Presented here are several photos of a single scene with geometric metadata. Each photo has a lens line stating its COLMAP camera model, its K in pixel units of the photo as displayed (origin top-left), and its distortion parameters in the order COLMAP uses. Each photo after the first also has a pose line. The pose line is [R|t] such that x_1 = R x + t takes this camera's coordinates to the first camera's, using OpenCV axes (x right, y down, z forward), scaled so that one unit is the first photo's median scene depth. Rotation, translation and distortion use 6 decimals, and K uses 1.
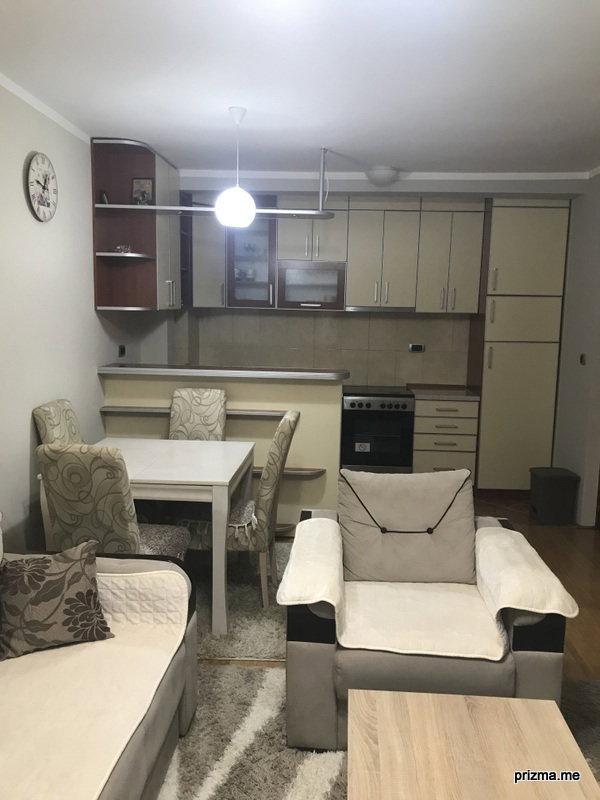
lens RADIAL K [[666.9, 0, 300.4], [0, 666.9, 404.5], [0, 0, 1]] dist [0.026290, -0.030522]
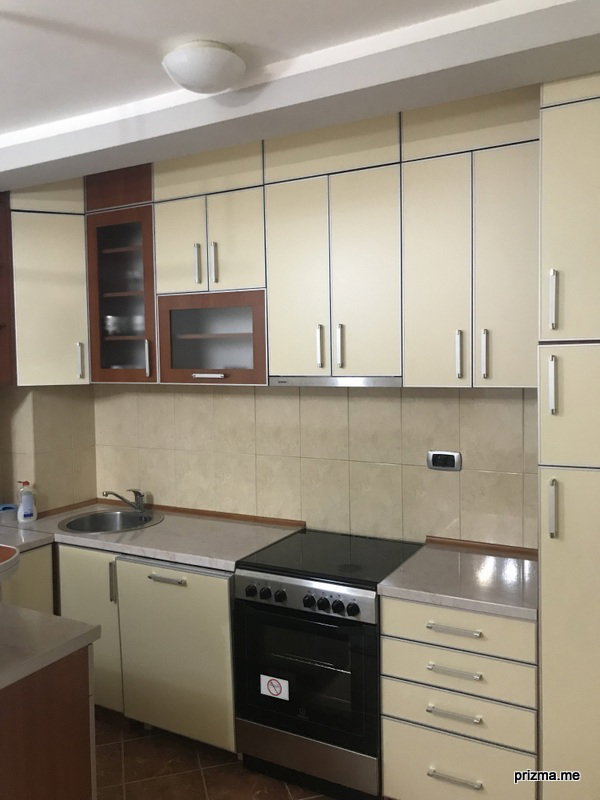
lens RADIAL K [[666.9, 0, 298.4], [0, 666.9, 392.3], [0, 0, 1]] dist [0.026290, -0.030522]
pose [[0.909727, -0.013630, -0.414982, 0.298441], [-0.026372, 0.995546, -0.090511, -0.094016], [0.414368, 0.093284, 0.905316, 0.578365]]
